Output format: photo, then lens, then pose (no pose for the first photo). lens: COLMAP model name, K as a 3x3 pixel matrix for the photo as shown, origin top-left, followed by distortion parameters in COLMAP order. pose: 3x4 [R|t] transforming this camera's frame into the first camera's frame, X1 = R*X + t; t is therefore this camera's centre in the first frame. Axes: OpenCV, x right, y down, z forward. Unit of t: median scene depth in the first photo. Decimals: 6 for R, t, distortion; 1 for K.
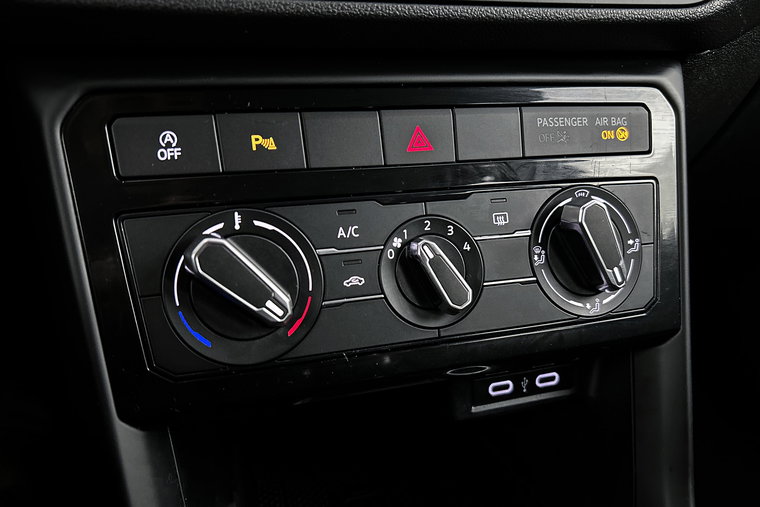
lens RADIAL K [[581.6, 0, 380.3], [0, 581.6, 253.4], [0, 0, 1]] dist [0.055028, -0.063577]
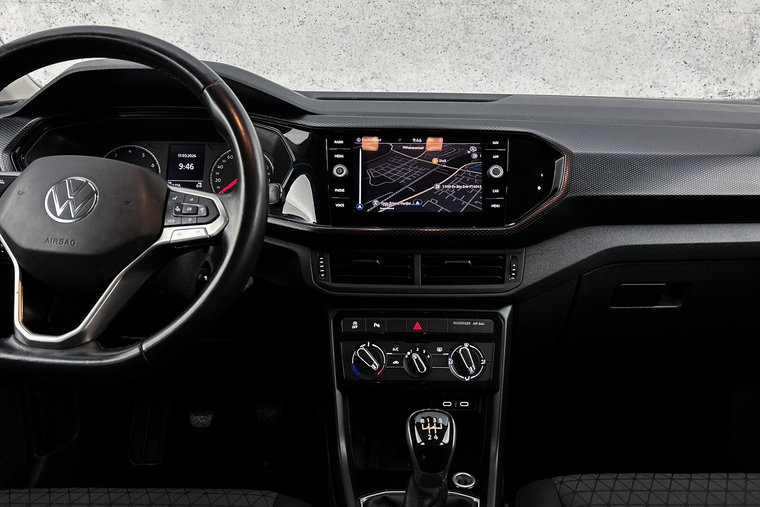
lens RADIAL K [[581.6, 0, 378.3], [0, 581.6, 265.5], [0, 0, 1]] dist [0.055028, -0.063577]
pose [[0.947032, 0.055898, -0.316236, 1.040551], [-0.098298, 0.987926, -0.119745, -0.115051], [0.305724, 0.144488, 0.941093, -2.794942]]
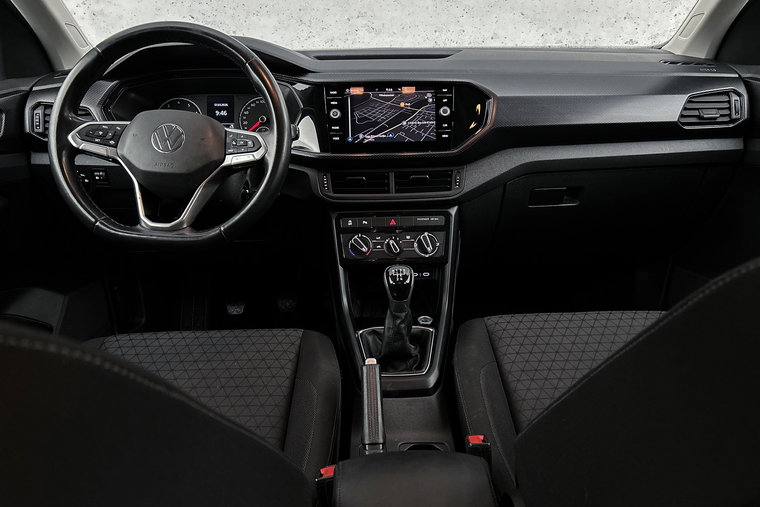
lens RADIAL K [[581.6, 0, 382.5], [0, 581.6, 272.9], [0, 0, 1]] dist [0.055028, -0.063577]
pose [[0.953864, 0.060828, -0.294013, 1.693794], [-0.065454, 0.997838, -0.005909, 0.337648], [0.293018, 0.024880, 0.955783, -4.461670]]
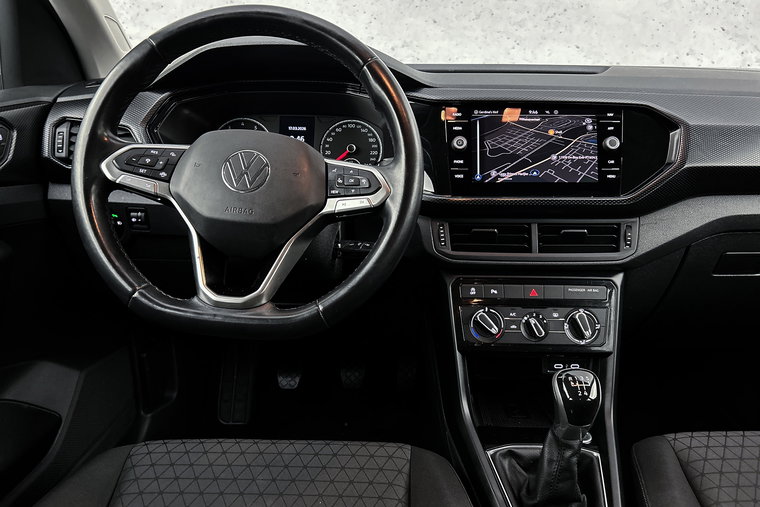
lens RADIAL K [[581.6, 0, 375.4], [0, 581.6, 269.4], [0, 0, 1]] dist [0.055028, -0.063577]
pose [[0.940740, 0.075728, -0.330565, 0.368829], [-0.102172, 0.992748, -0.063343, 0.007591], [0.323371, 0.093364, 0.941655, -3.219178]]
